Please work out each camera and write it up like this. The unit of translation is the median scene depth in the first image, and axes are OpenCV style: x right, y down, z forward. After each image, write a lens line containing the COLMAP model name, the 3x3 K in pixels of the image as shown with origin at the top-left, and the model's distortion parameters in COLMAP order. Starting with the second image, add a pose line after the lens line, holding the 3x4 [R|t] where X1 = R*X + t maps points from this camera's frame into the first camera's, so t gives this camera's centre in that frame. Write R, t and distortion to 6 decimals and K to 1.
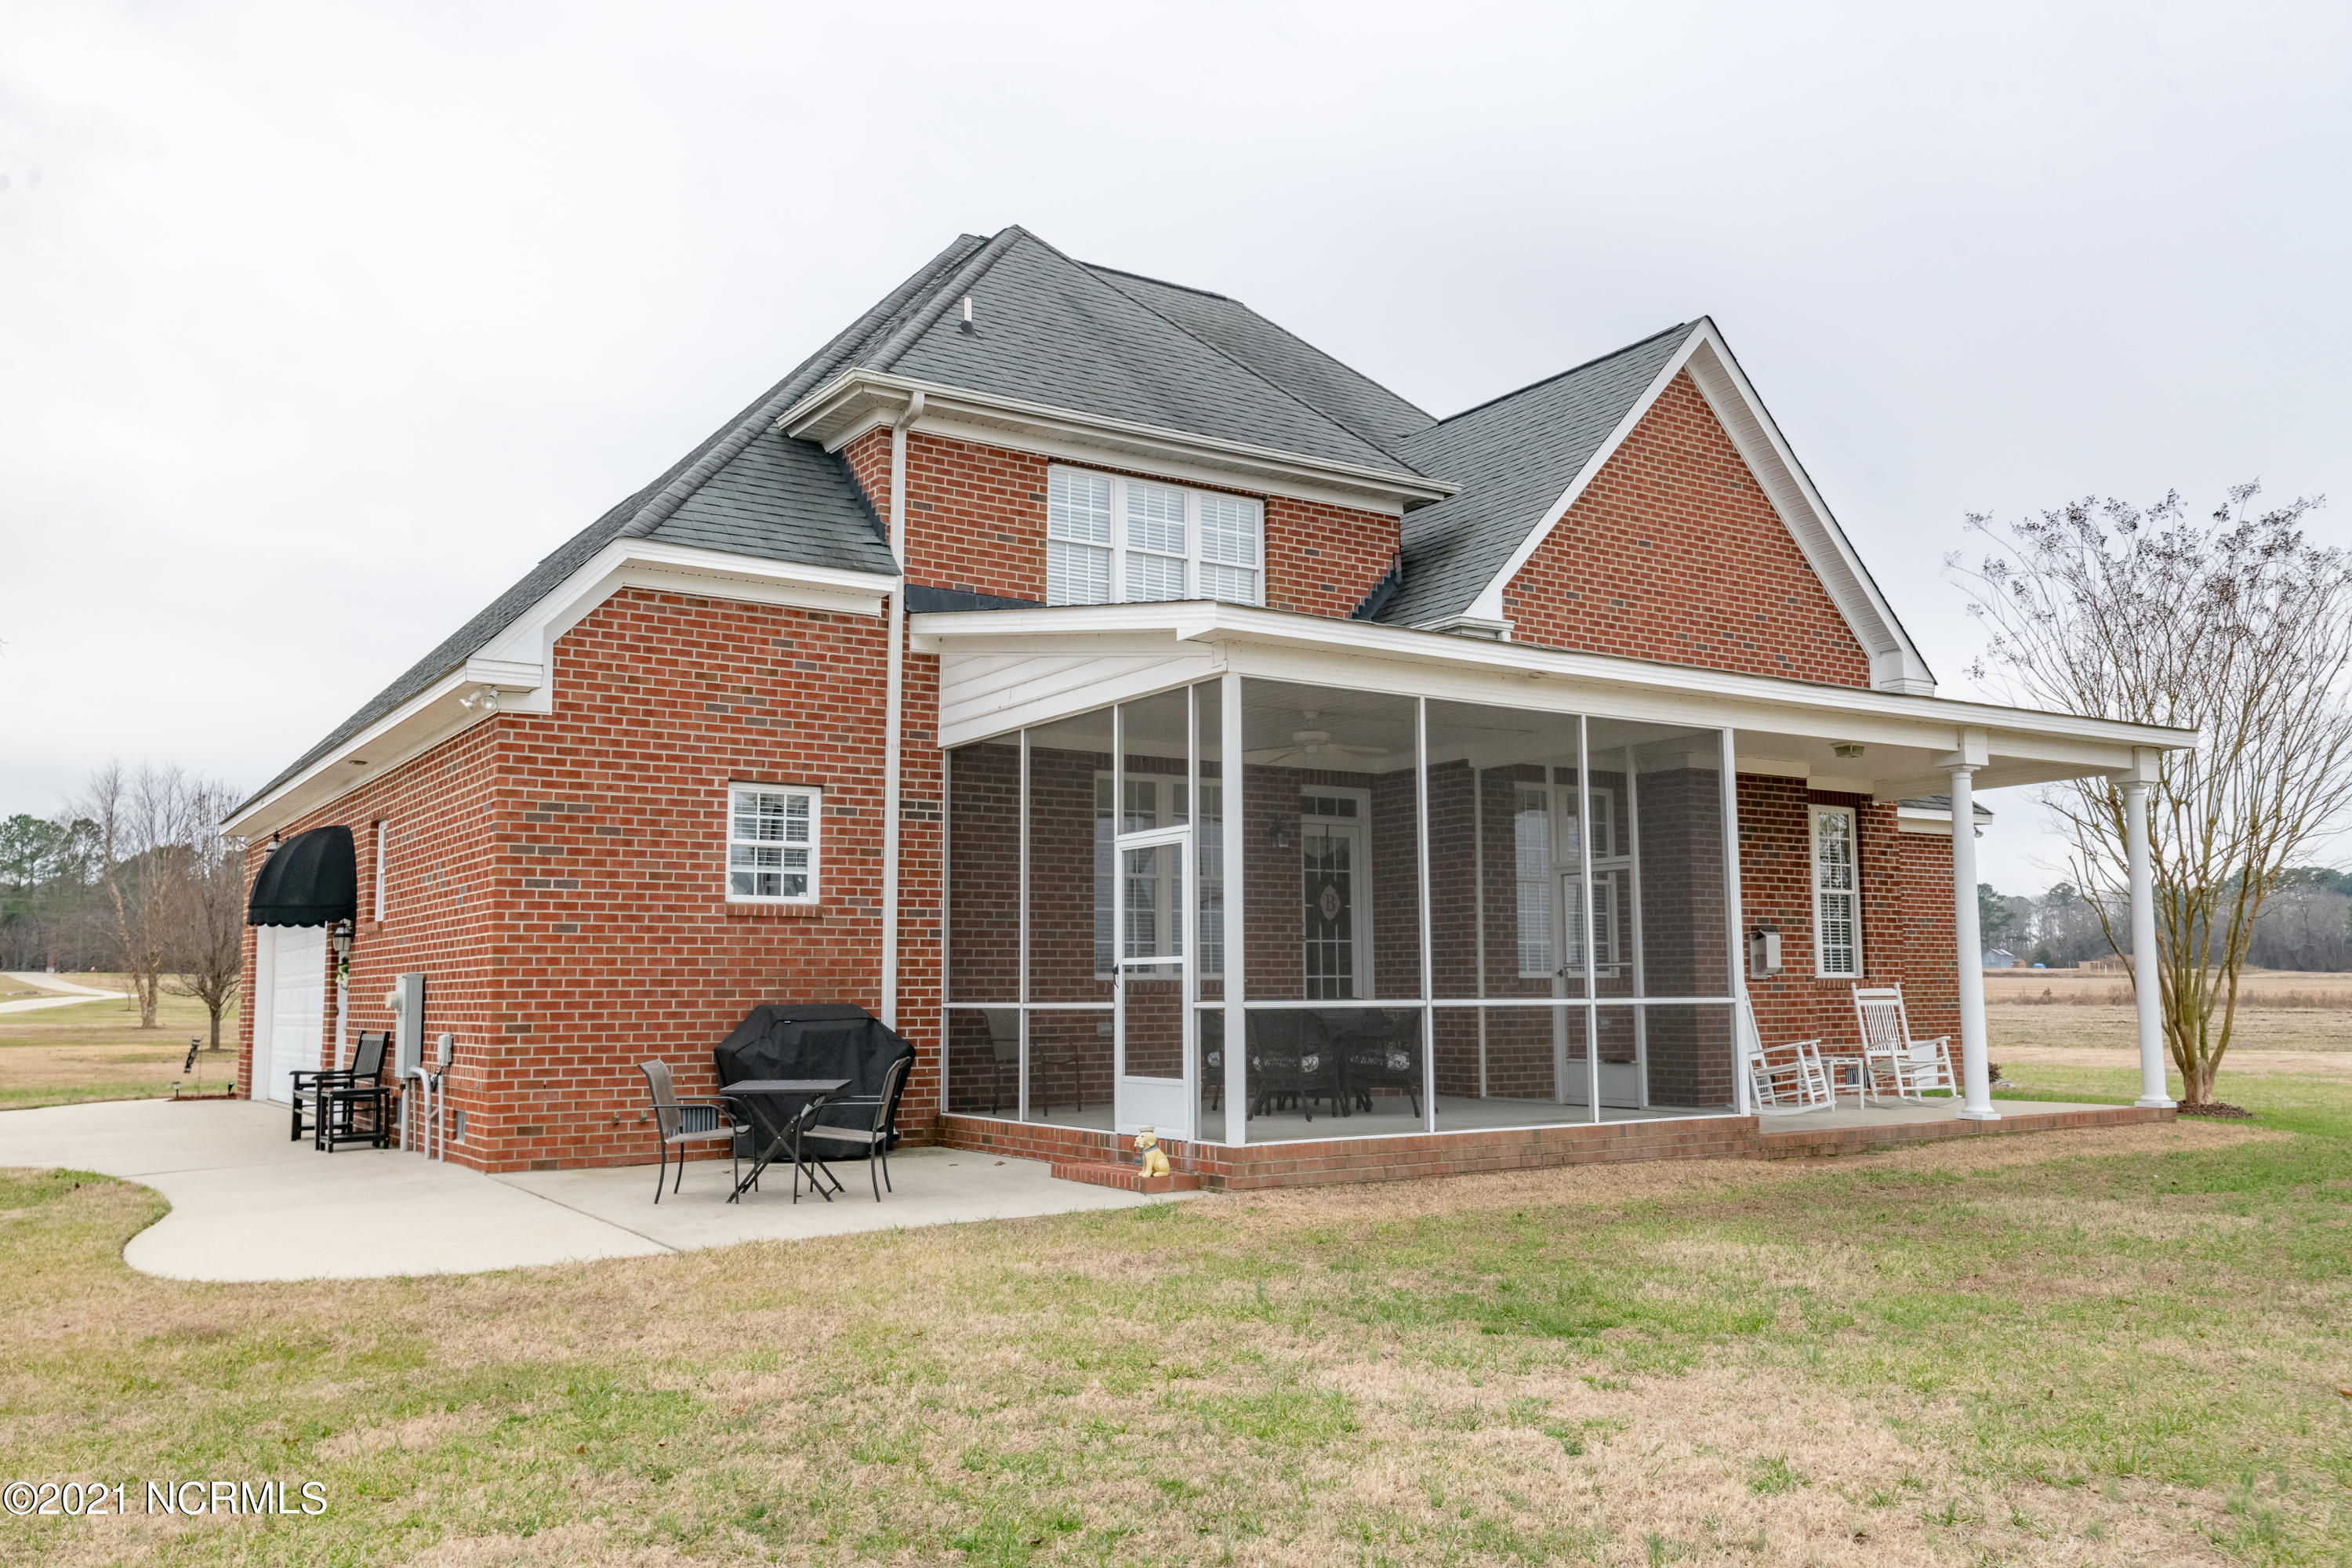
lens RADIAL K [[1831.8, 0, 1176.0], [0, 1831.8, 784.0], [0, 0, 1]] dist [0.046639, 0.000945]
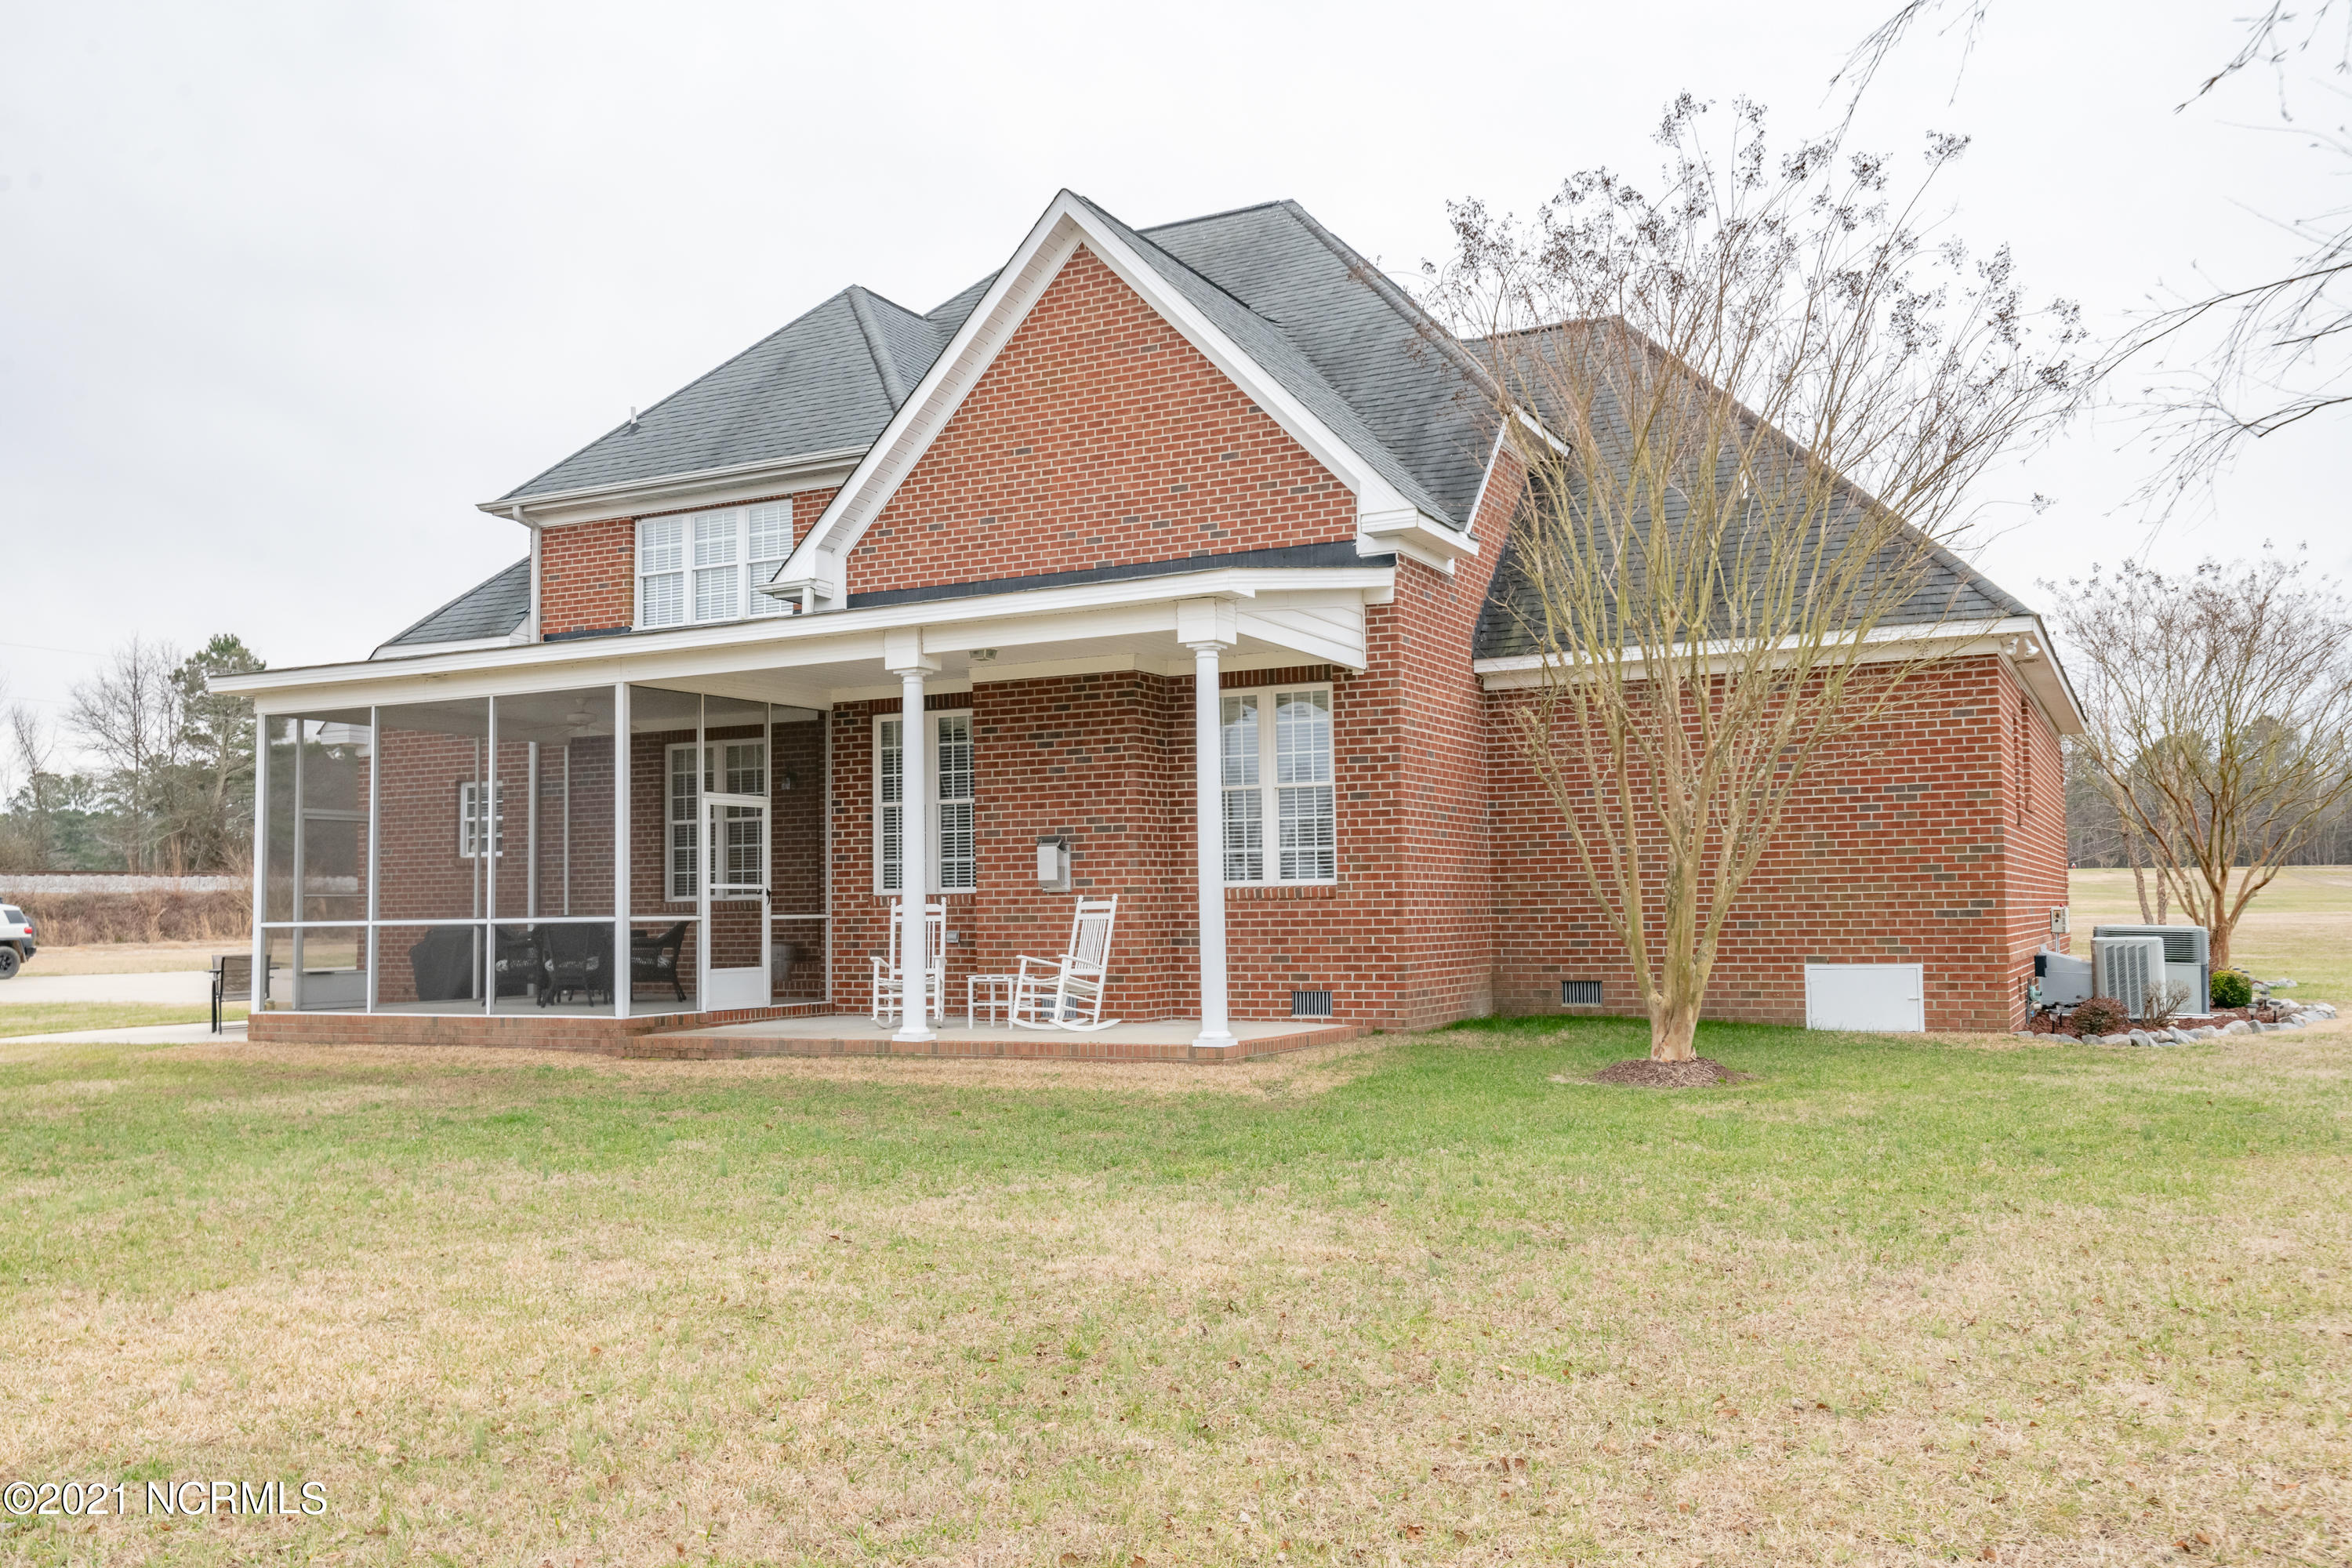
lens RADIAL K [[1916.5, 0, 1176.0], [0, 1916.5, 784.0], [0, 0, 1]] dist [0.005909, 0.001107]
pose [[0.485989, -0.053973, -0.872297, 1.348508], [0.114341, 0.993439, 0.002235, 0.060857], [0.866453, -0.100826, 0.488971, 0.632275]]
